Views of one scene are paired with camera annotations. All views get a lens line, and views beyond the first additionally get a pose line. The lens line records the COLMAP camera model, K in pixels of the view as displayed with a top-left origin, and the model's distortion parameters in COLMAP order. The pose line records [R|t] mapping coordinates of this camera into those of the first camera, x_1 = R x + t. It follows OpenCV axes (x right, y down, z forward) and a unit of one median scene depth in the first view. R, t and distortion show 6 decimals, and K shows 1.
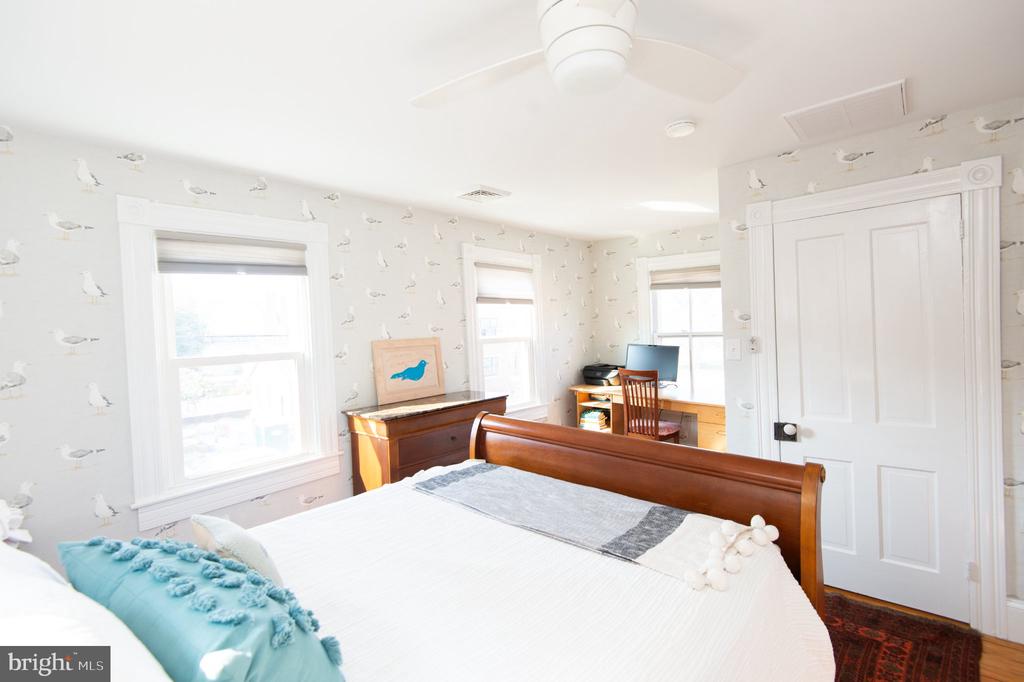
lens RADIAL K [[464.9, 0, 512.3], [0, 464.9, 341.0], [0, 0, 1]] dist [0.015061, -0.011491]
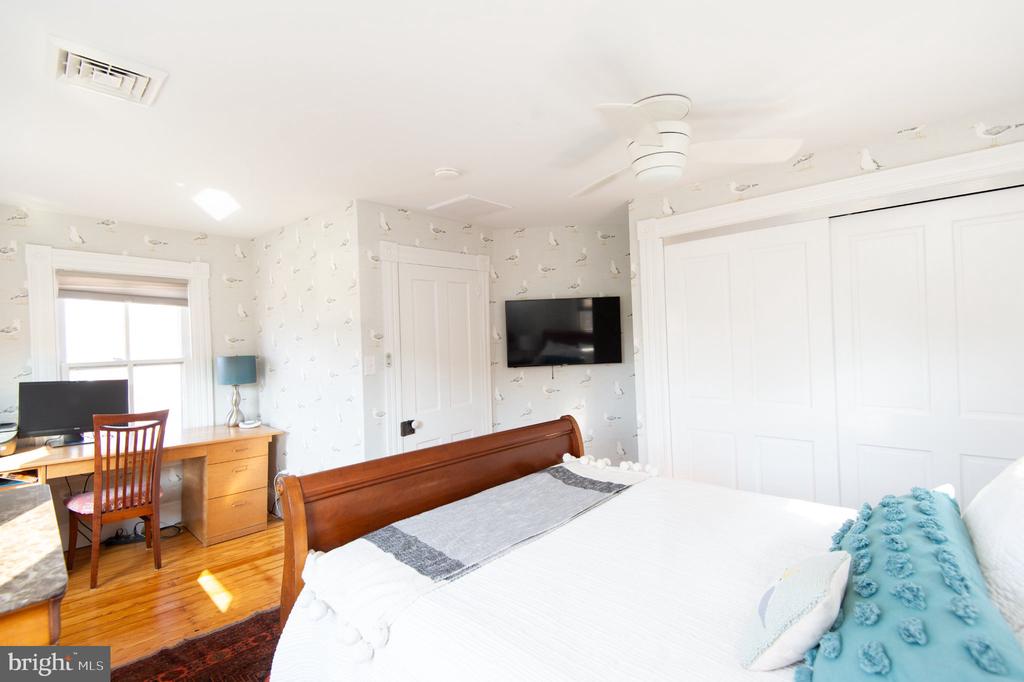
lens RADIAL K [[464.9, 0, 506.6], [0, 464.9, 334.9], [0, 0, 1]] dist [0.015061, -0.011491]
pose [[0.024300, 0.038499, 0.998963, -0.589526], [0.055670, 0.997656, -0.039803, 0.007848], [-0.998153, 0.056580, 0.022100, 0.610056]]
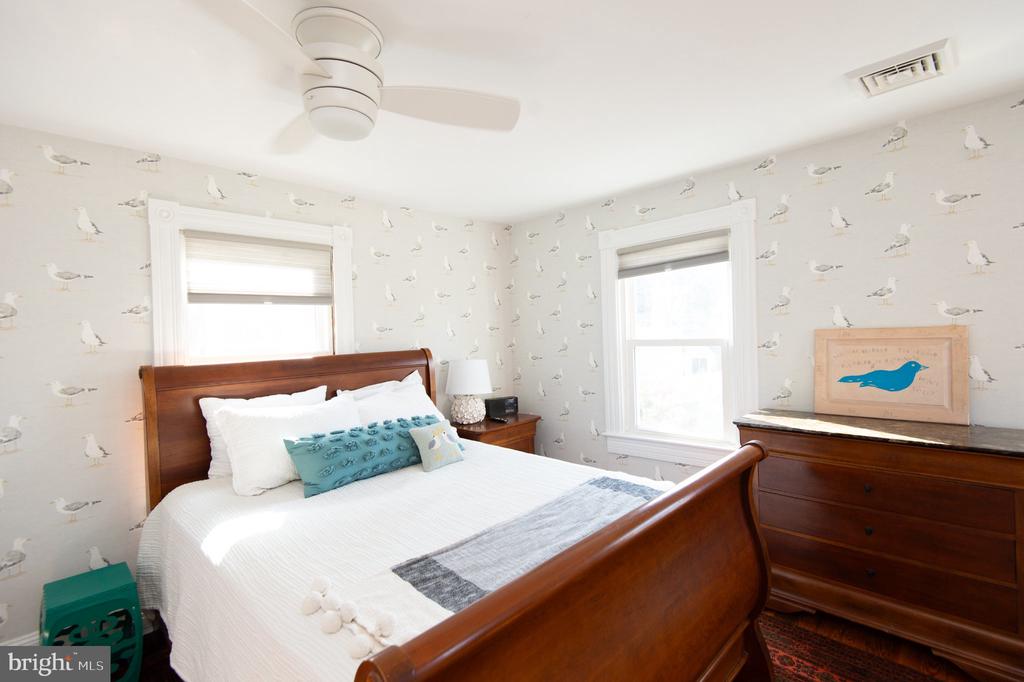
lens RADIAL K [[464.9, 0, 514.3], [0, 464.9, 341.7], [0, 0, 1]] dist [0.015061, -0.011491]
pose [[-0.035103, 0.059197, -0.997629, 0.555464], [0.009491, 0.998219, 0.058898, -0.033943], [0.999339, -0.007401, -0.035602, 0.592759]]
